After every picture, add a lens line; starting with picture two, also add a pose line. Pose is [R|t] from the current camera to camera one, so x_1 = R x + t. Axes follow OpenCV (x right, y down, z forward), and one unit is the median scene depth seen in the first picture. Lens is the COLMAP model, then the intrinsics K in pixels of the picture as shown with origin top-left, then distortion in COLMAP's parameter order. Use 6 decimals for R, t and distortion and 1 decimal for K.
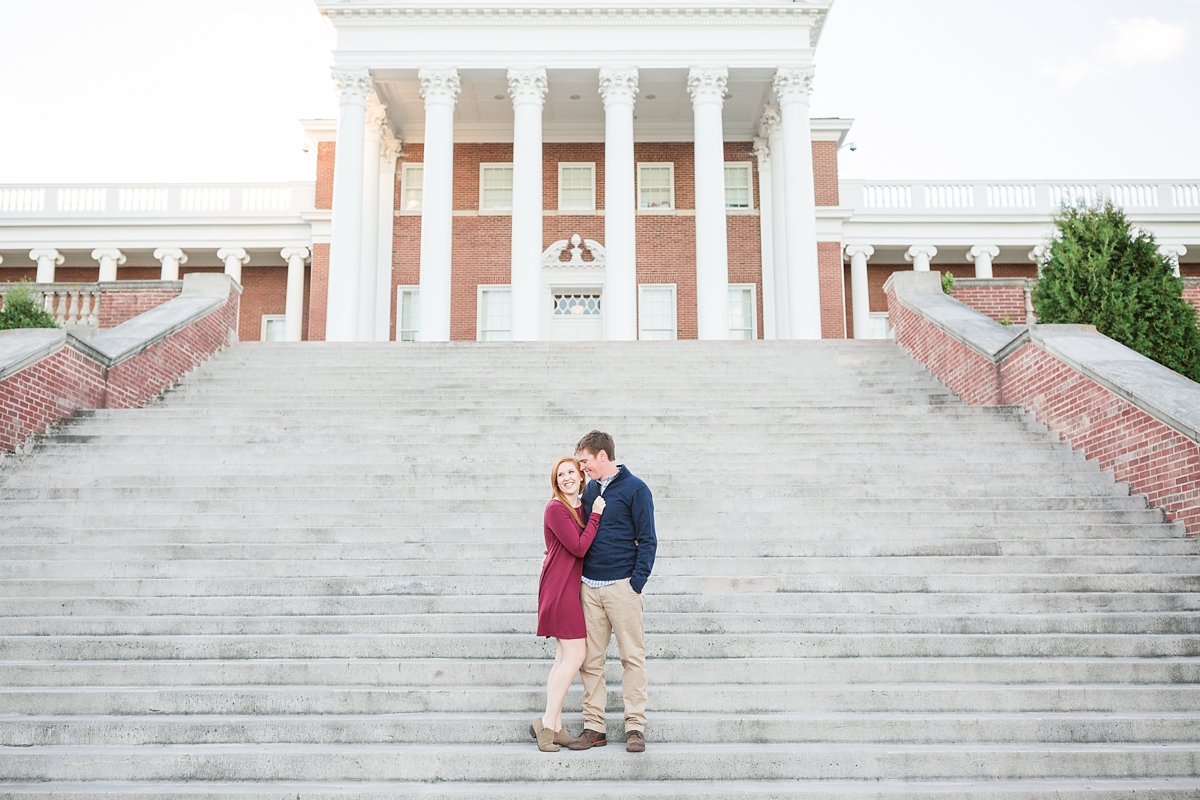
lens RADIAL K [[1170.5, 0, 600.0], [0, 1170.5, 400.0], [0, 0, 1]] dist [-0.012182, 0.002957]
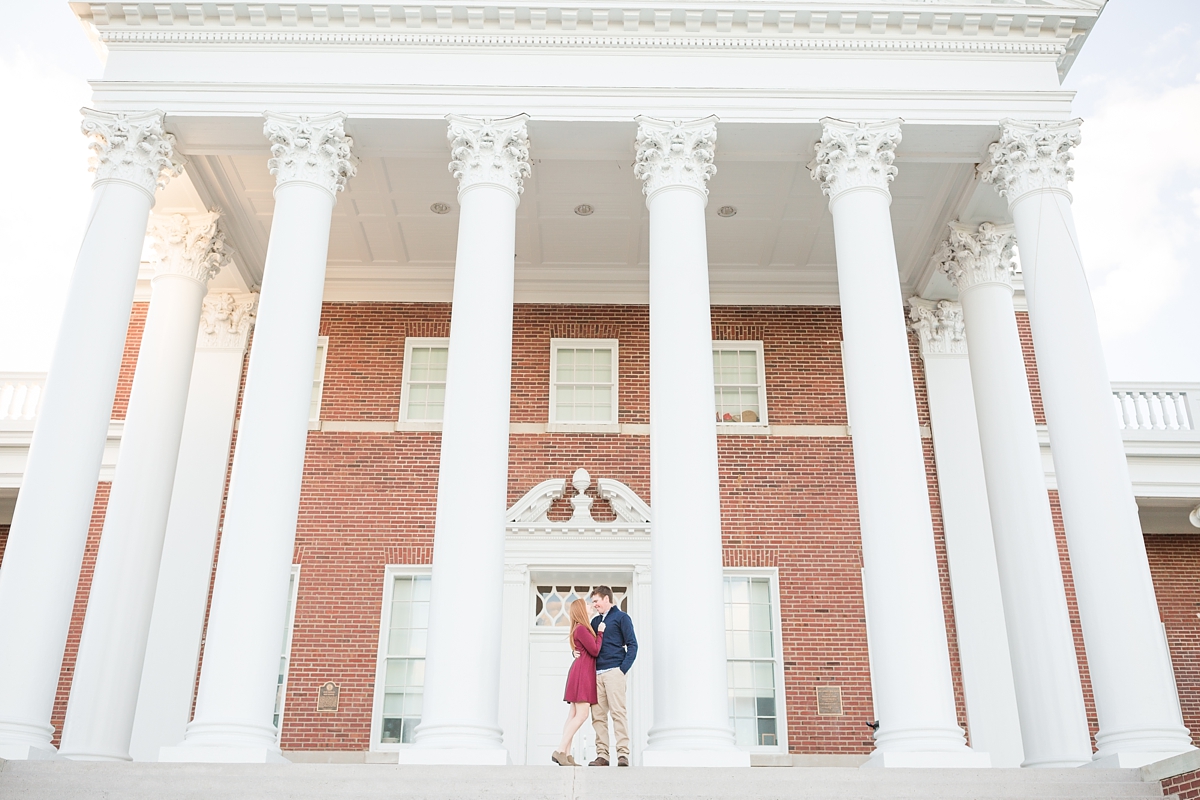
lens RADIAL K [[1170.5, 0, 600.0], [0, 1170.5, 400.0], [0, 0, 1]] dist [-0.012182, 0.002957]
pose [[0.999924, 0.011940, 0.003065, -0.036433], [-0.010904, 0.972696, -0.231828, -0.130937], [-0.005749, 0.231777, 0.972752, 1.252555]]
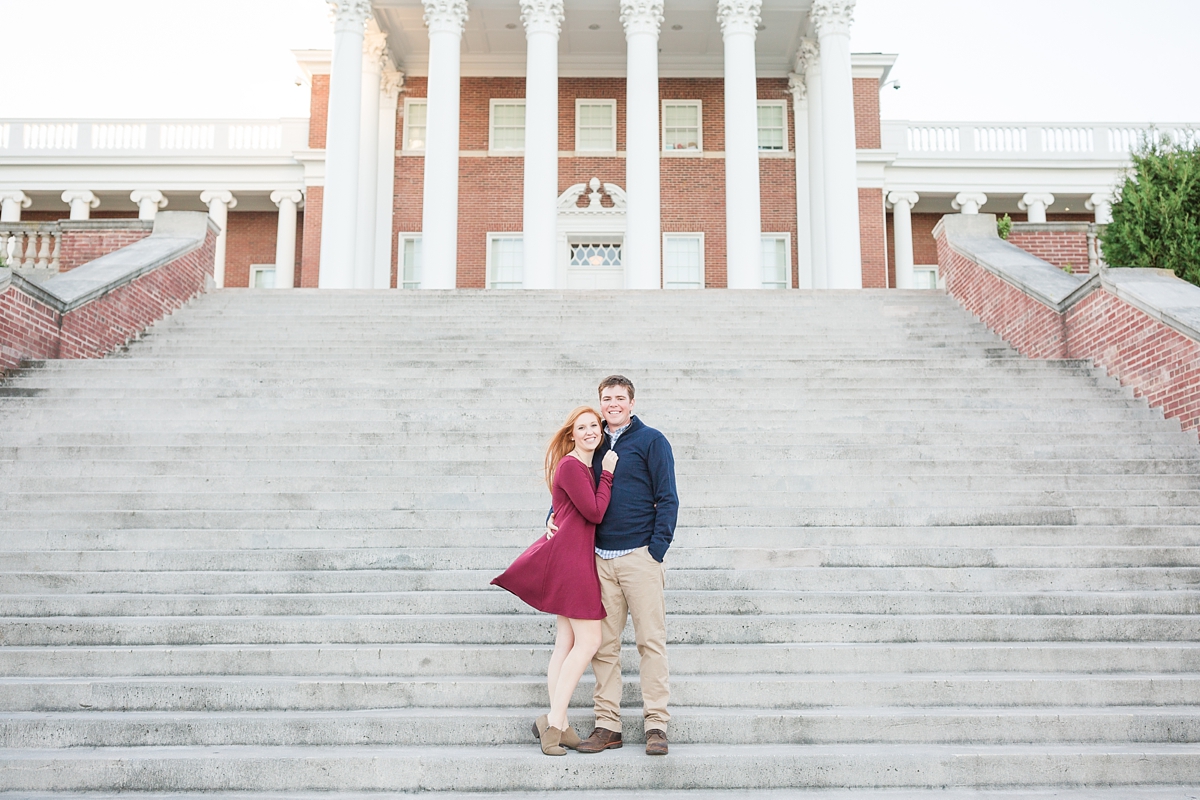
lens RADIAL K [[1251.5, 0, 646.3], [0, 1251.5, 377.2], [0, 0, 1]] dist [-0.010164, -0.009072]
pose [[0.999793, 0.003482, 0.020023, 0.001882], [-0.003704, 0.999932, 0.011050, 0.008928], [-0.019983, -0.011122, 0.999738, 0.048999]]
